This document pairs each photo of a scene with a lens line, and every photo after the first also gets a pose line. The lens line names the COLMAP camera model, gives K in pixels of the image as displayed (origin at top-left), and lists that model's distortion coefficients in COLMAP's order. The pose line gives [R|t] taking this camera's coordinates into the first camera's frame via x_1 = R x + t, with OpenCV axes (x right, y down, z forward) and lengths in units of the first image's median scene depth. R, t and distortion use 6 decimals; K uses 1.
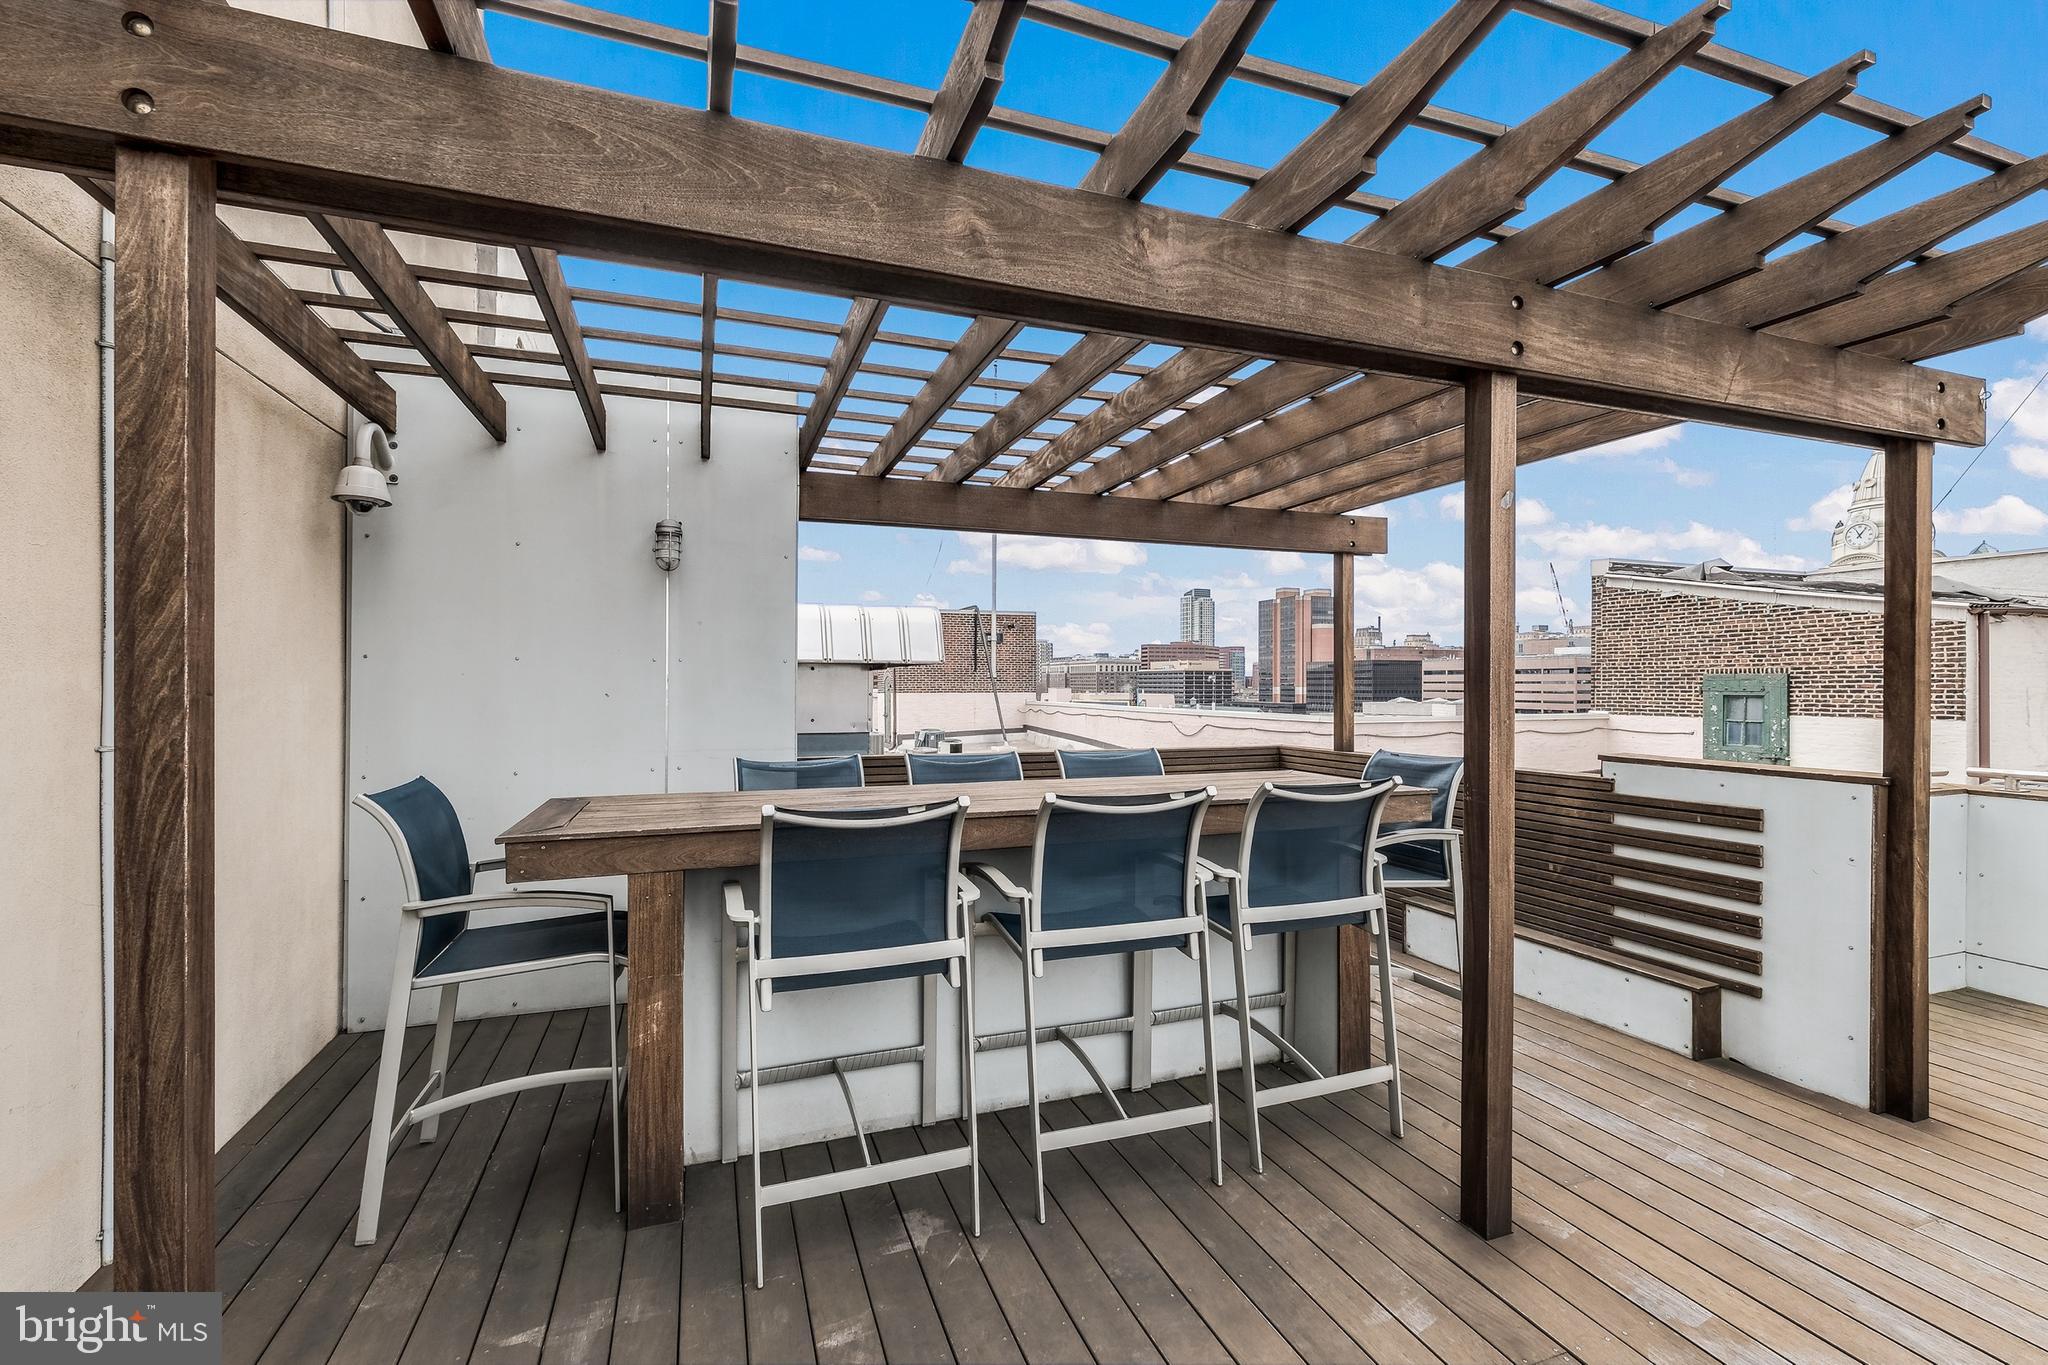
lens RADIAL K [[884.3, 0, 1025.0], [0, 884.3, 685.4], [0, 0, 1]] dist [-0.001448, -0.000955]
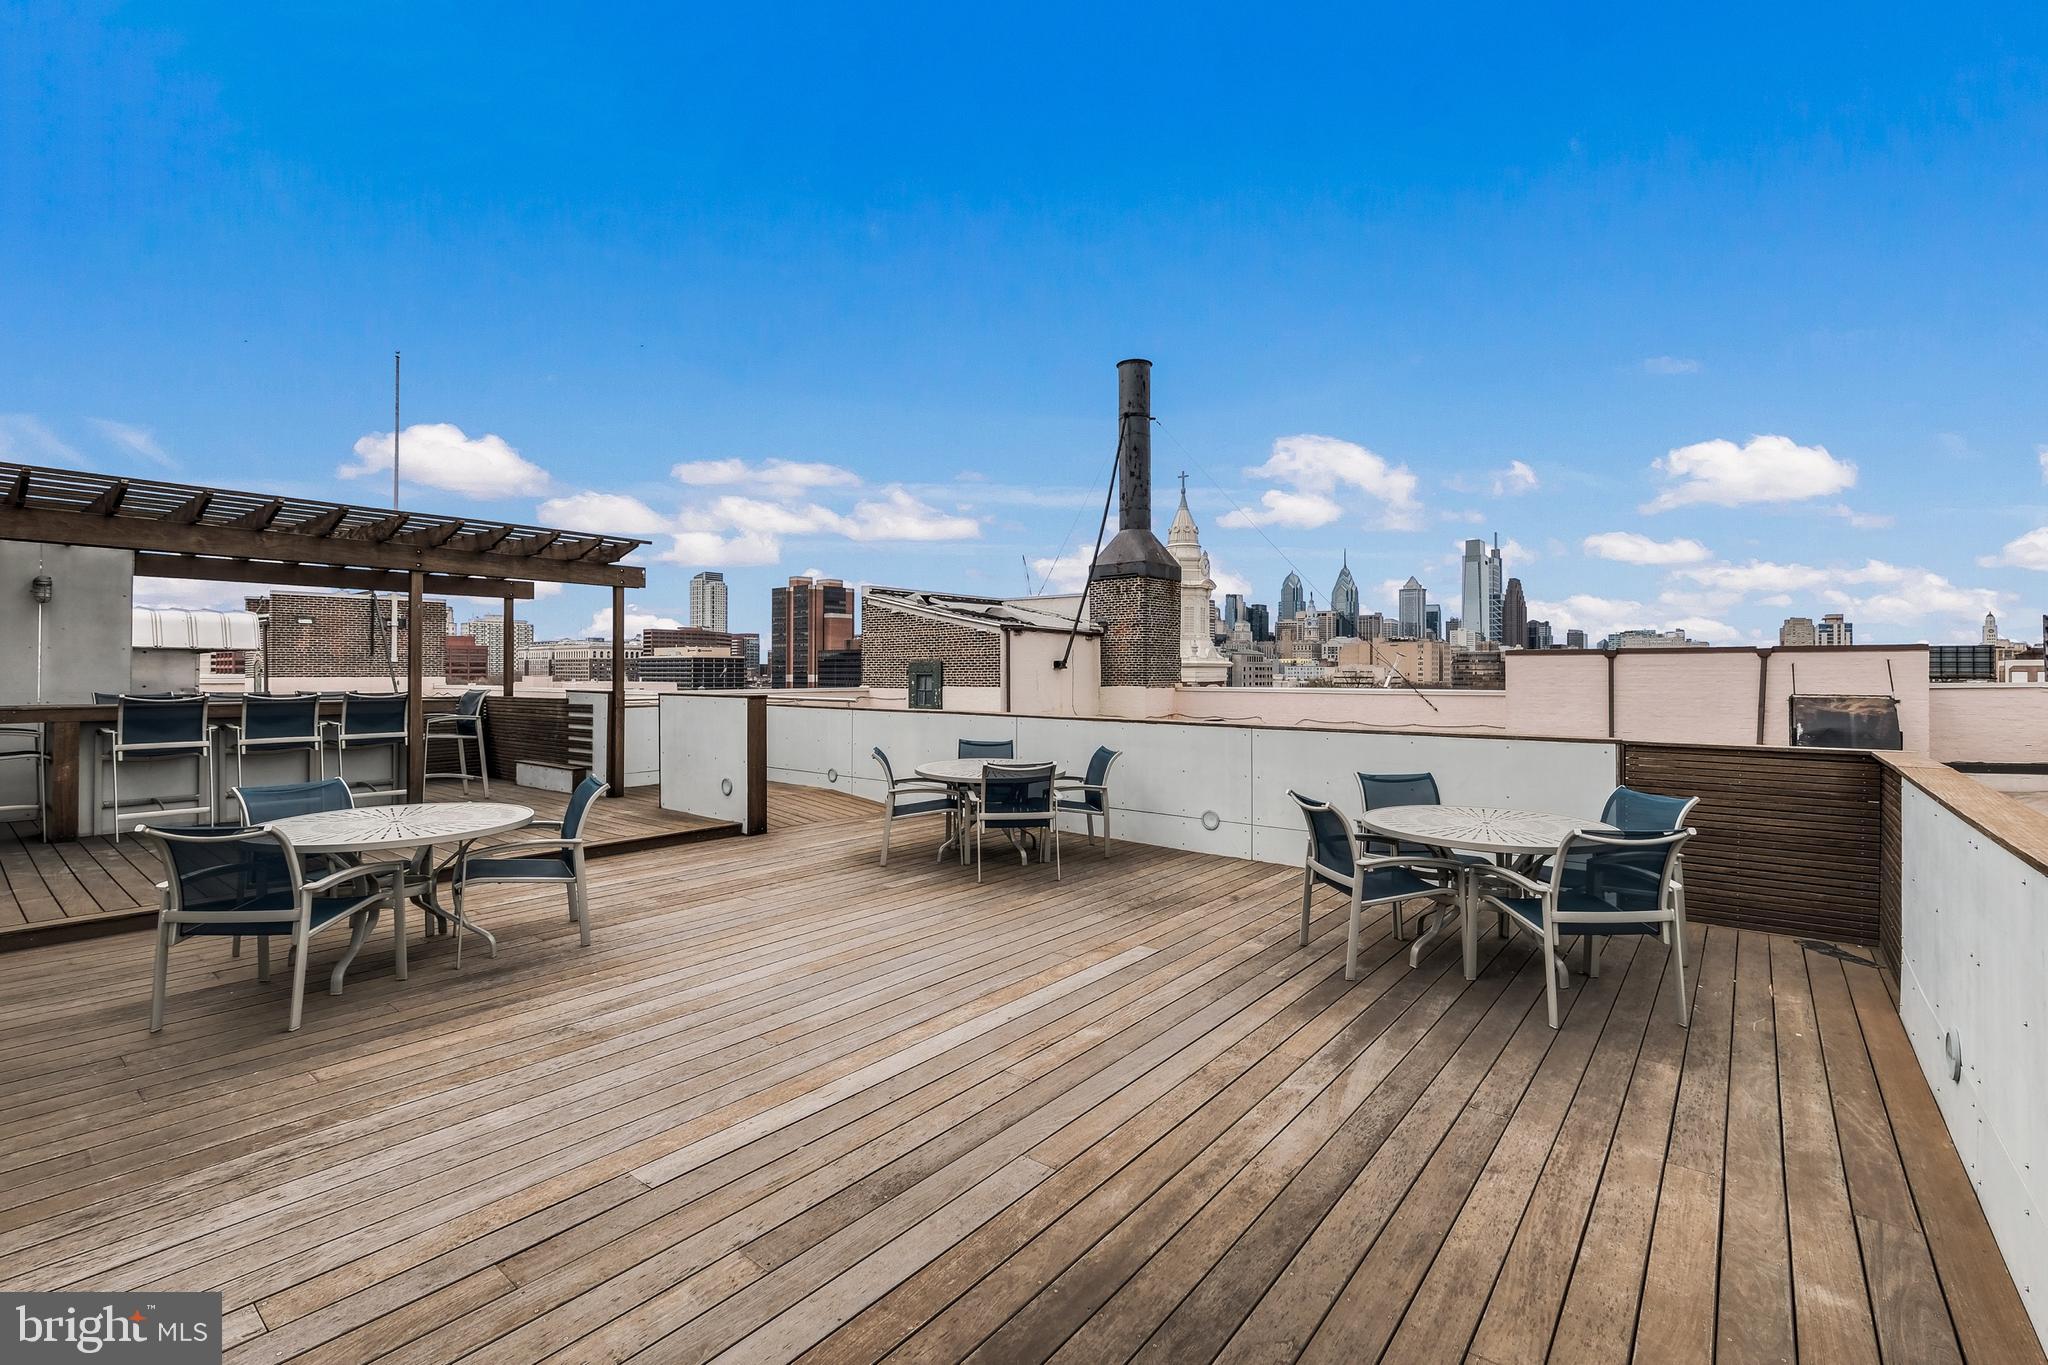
lens RADIAL K [[884.3, 0, 1038.4], [0, 884.3, 680.7], [0, 0, 1]] dist [-0.001448, -0.000955]
pose [[0.853117, -0.004727, 0.521699, 0.111219], [0.000400, 0.999965, 0.008407, 0.007234], [-0.521720, -0.006964, 0.853088, -0.437150]]
